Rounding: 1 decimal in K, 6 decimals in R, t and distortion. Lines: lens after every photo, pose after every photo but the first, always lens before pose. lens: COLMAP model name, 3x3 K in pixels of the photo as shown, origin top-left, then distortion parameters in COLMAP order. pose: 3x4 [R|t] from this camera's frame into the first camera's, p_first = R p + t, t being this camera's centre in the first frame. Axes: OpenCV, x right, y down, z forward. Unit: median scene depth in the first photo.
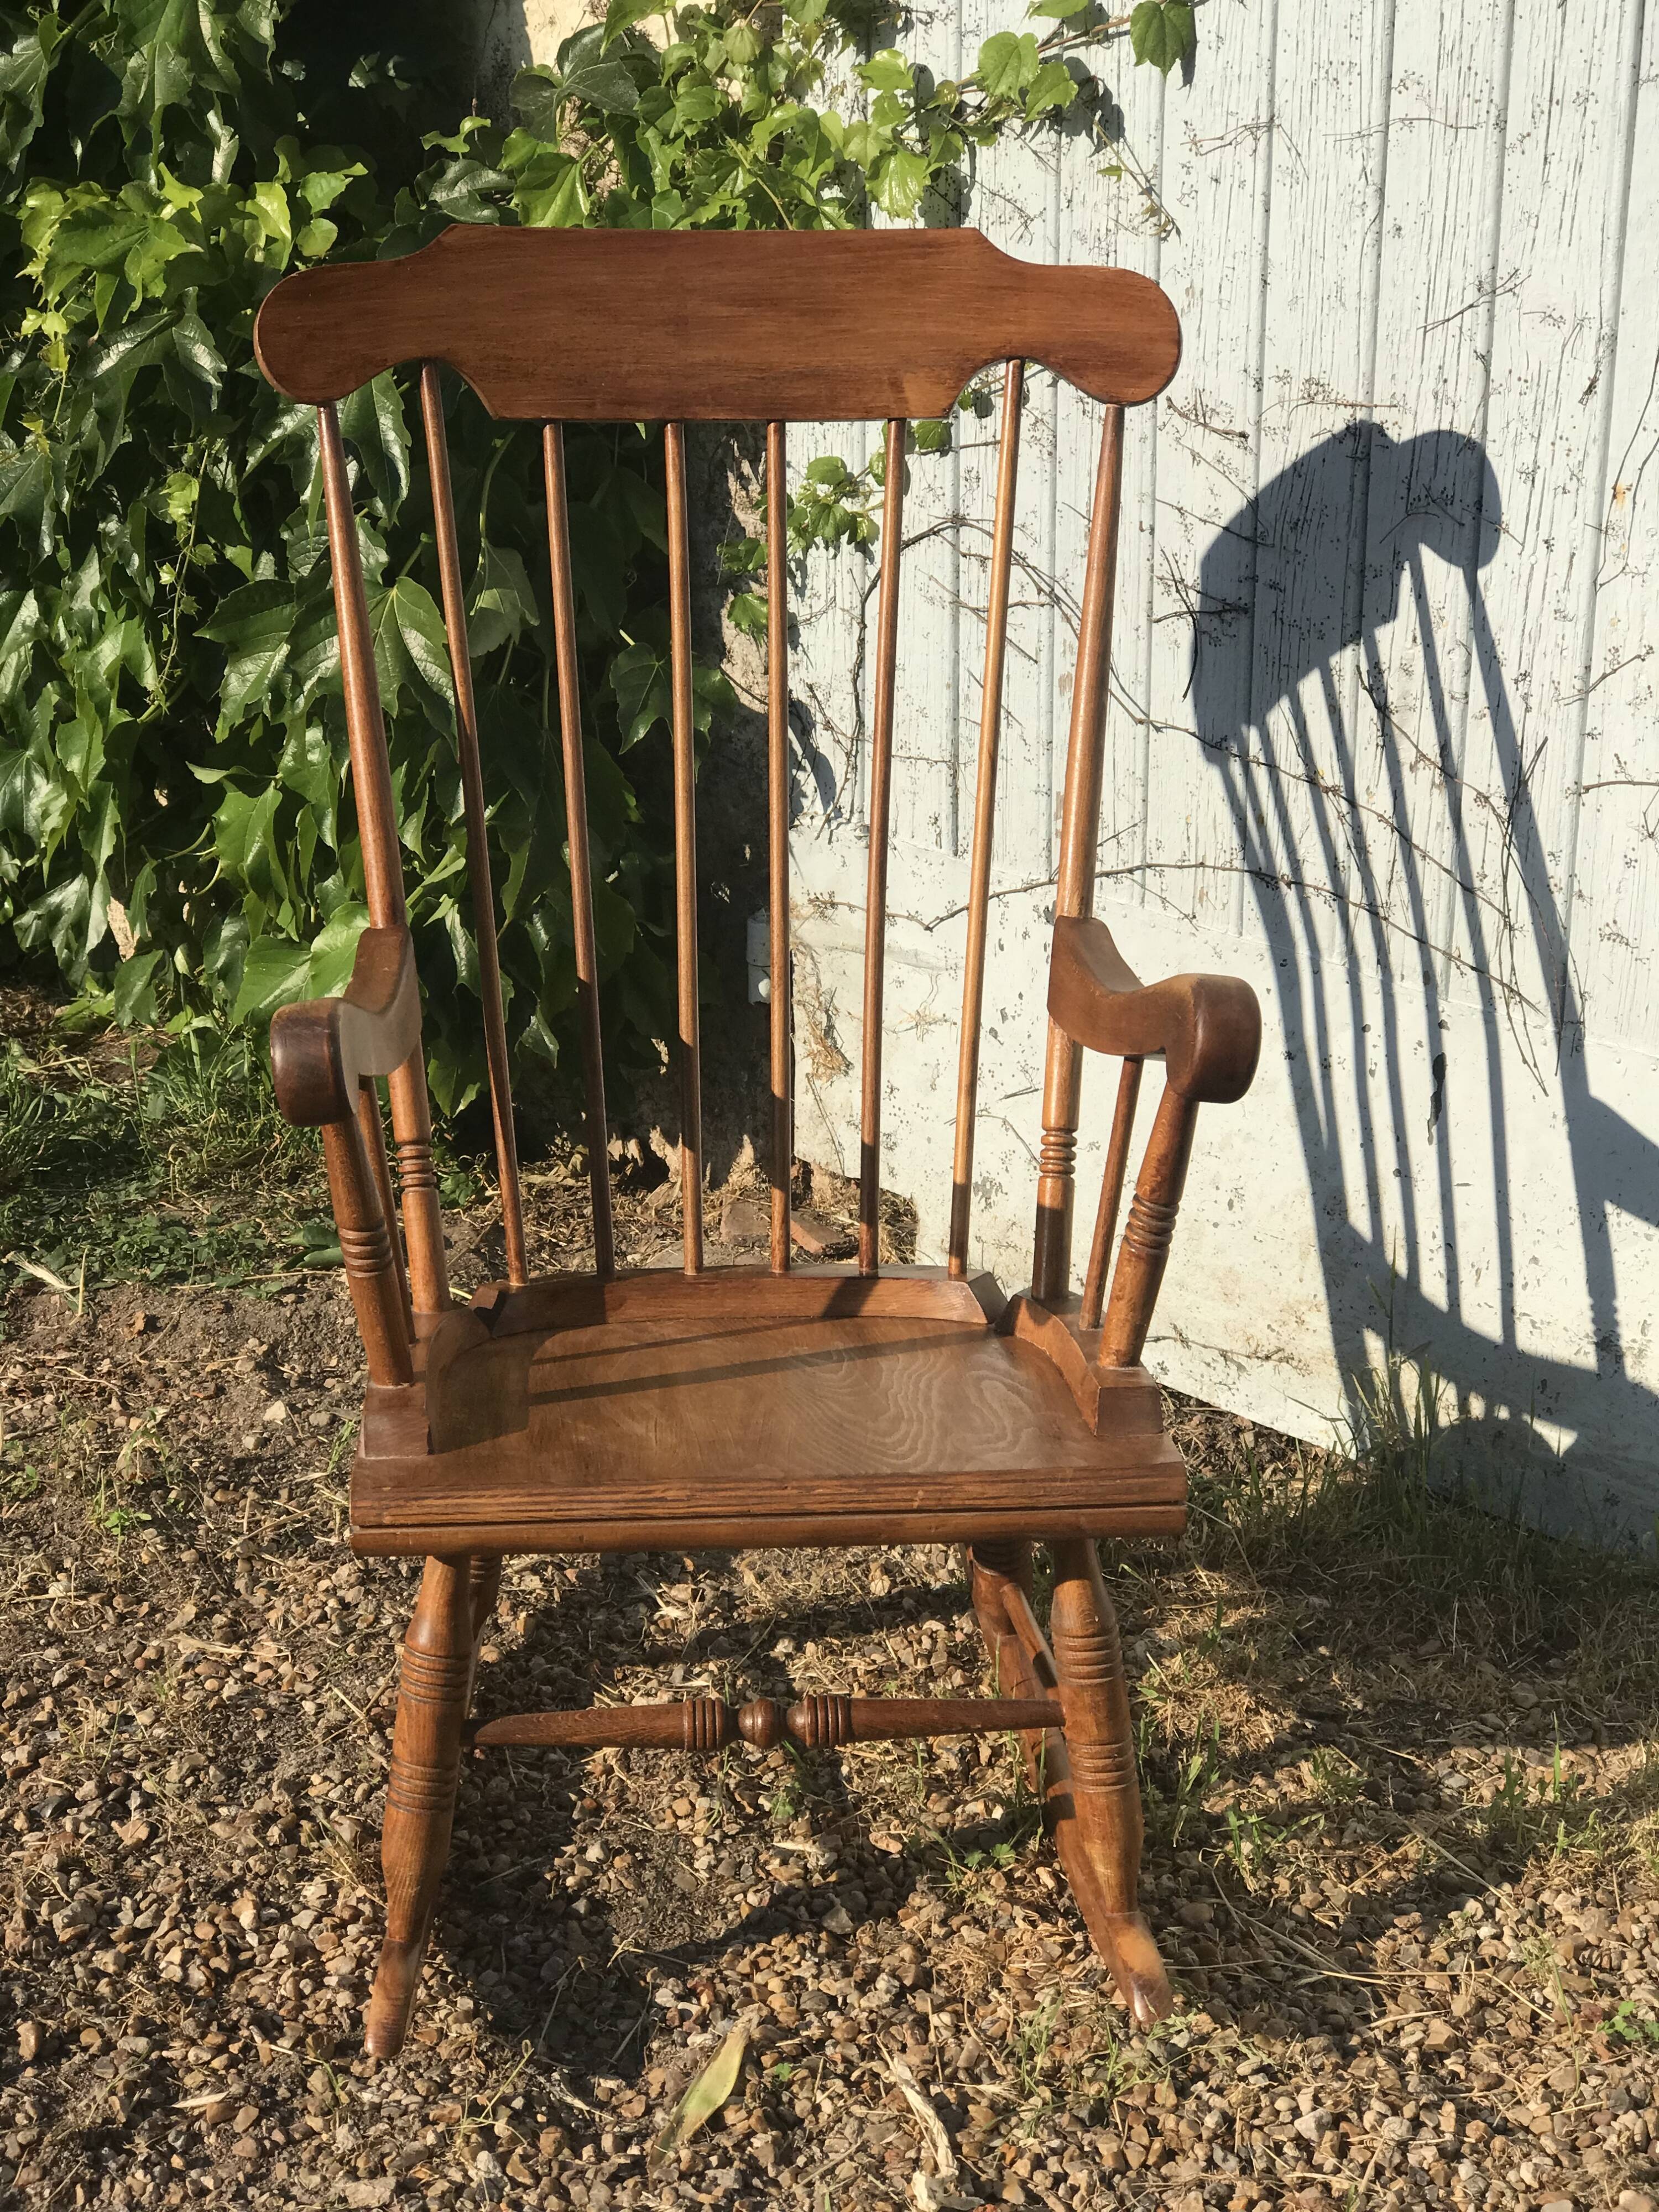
lens RADIAL K [[3850.6, 0, 828.2], [0, 3850.6, 1165.3], [0, 0, 1]] dist [0.000379, 1.148274]
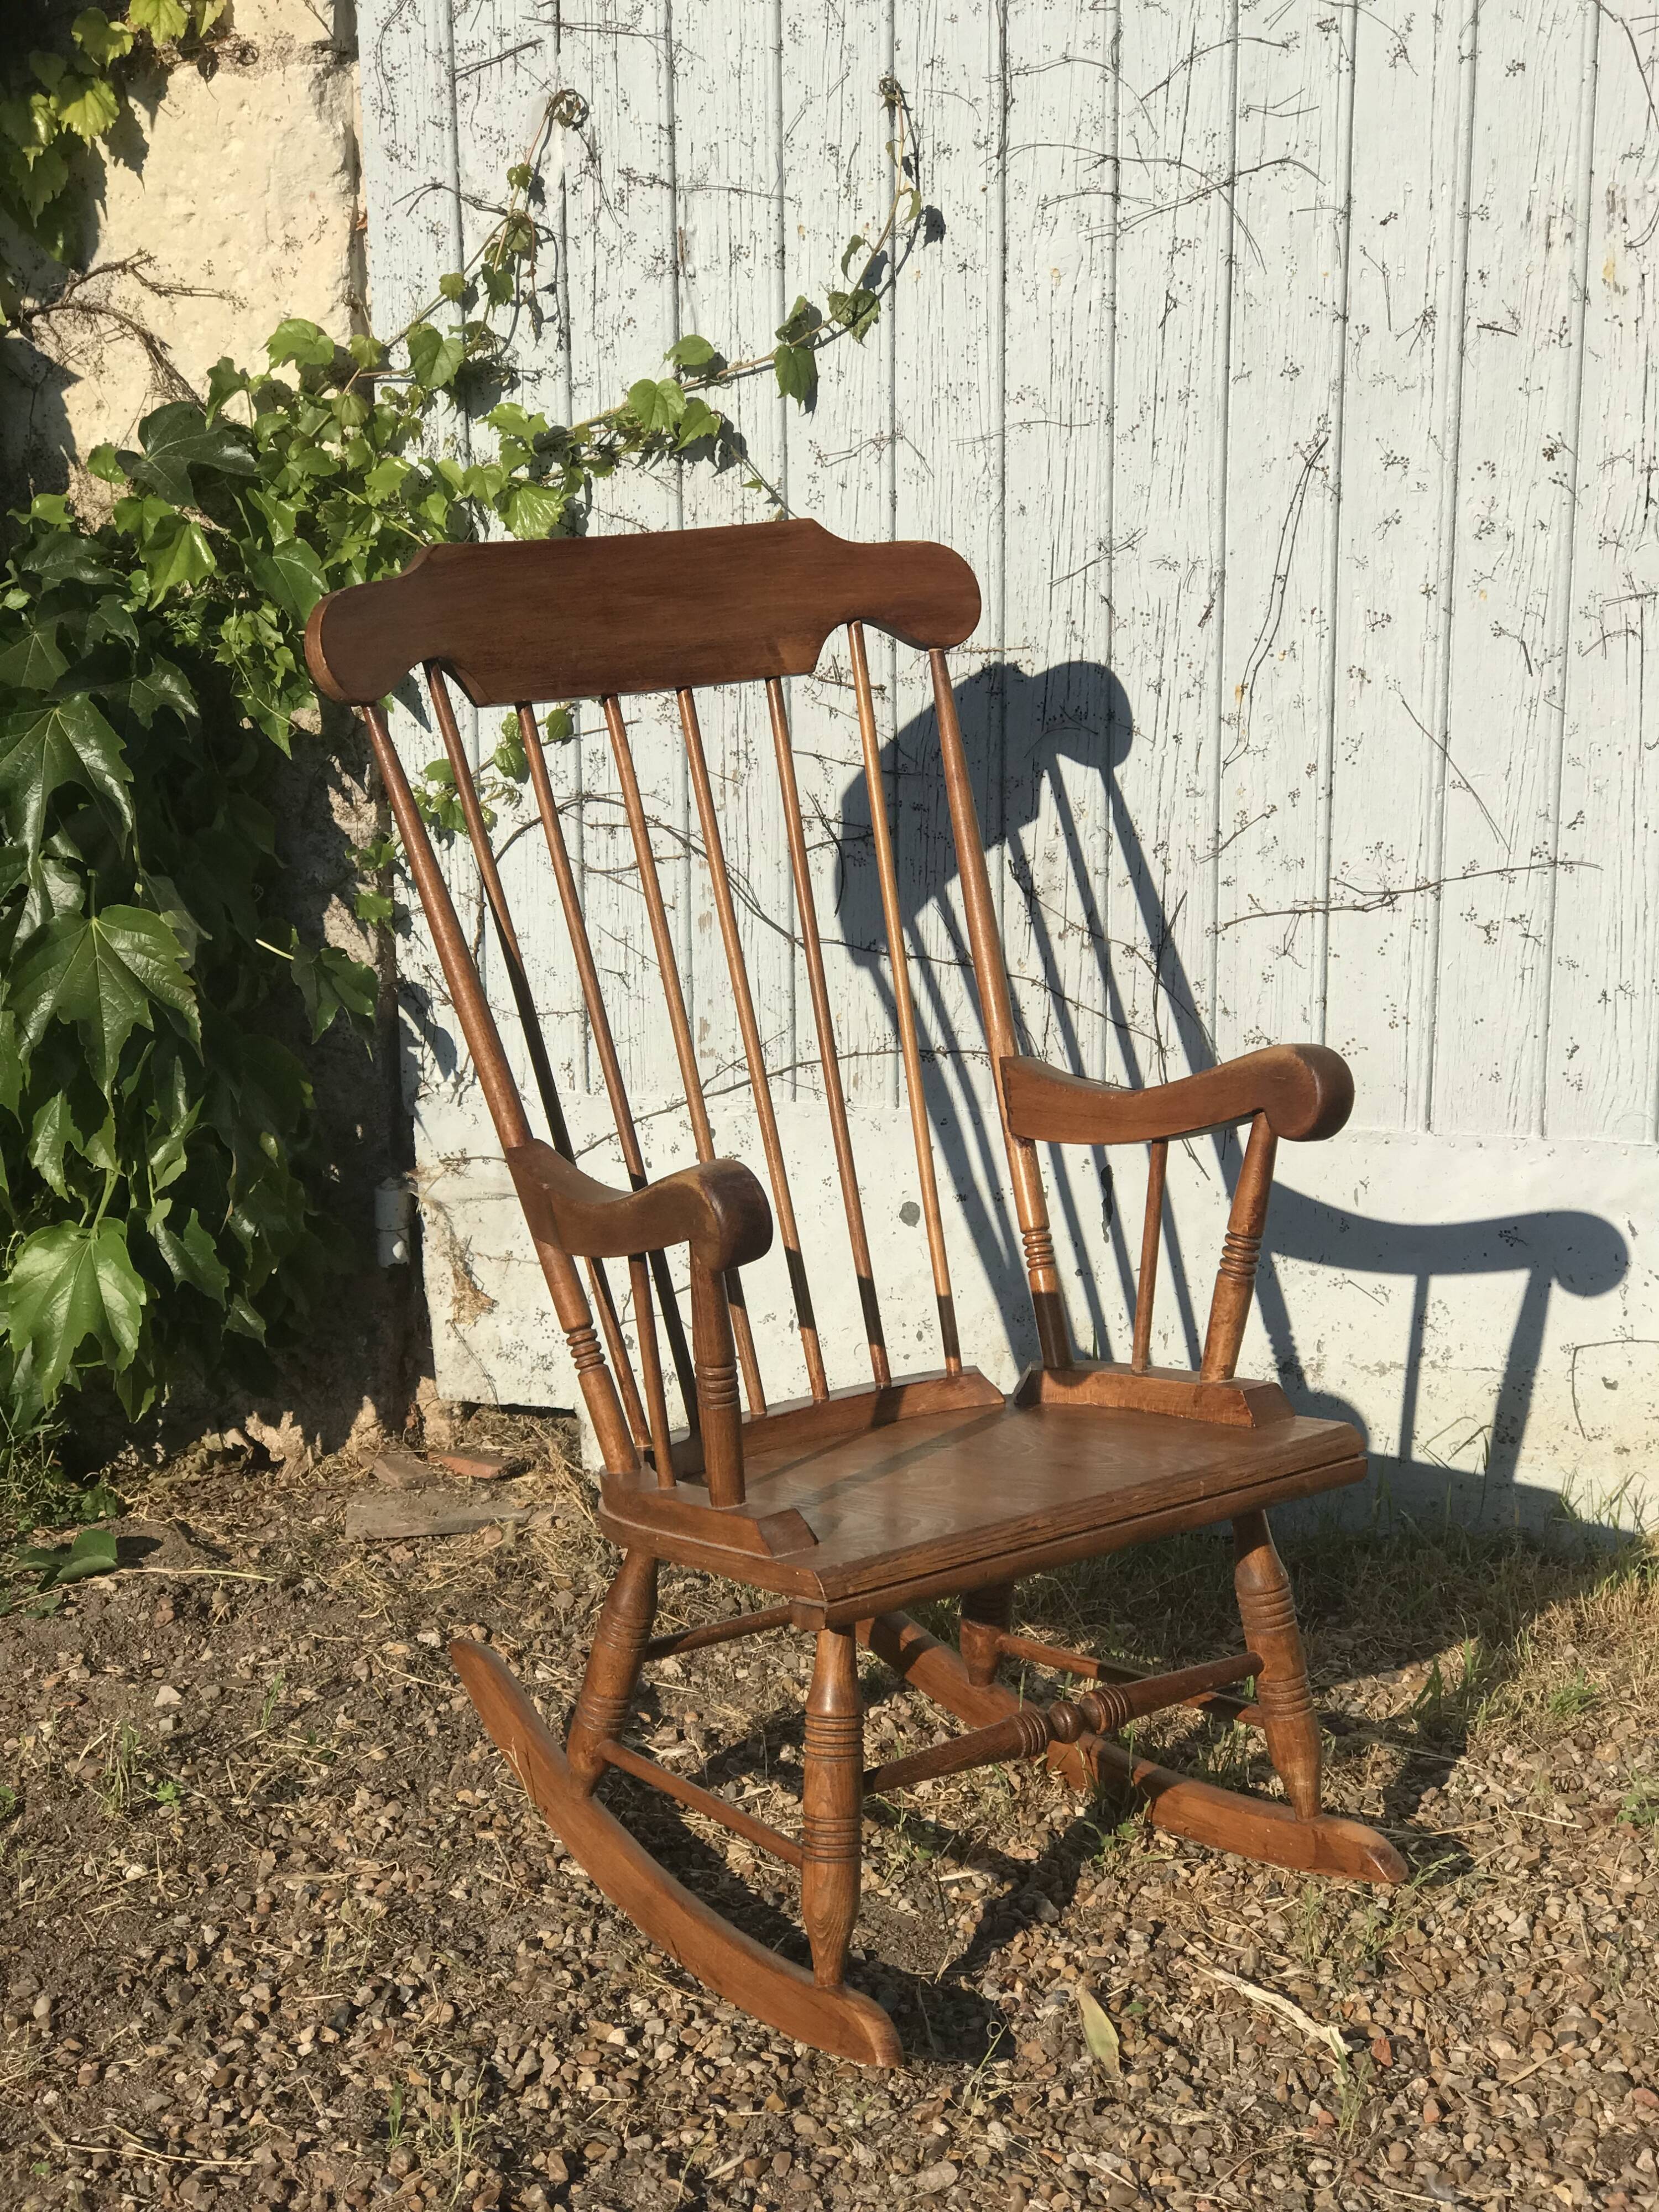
lens RADIAL K [[3997.2, 0, 786.0], [0, 3997.2, 1223.5], [0, 0, 1]] dist [-0.170471, 3.818888]
pose [[0.846471, -0.156624, 0.508877, -0.583118], [0.211228, 0.976109, -0.050930, 0.032317], [-0.488742, 0.150600, 0.859332, -0.035087]]
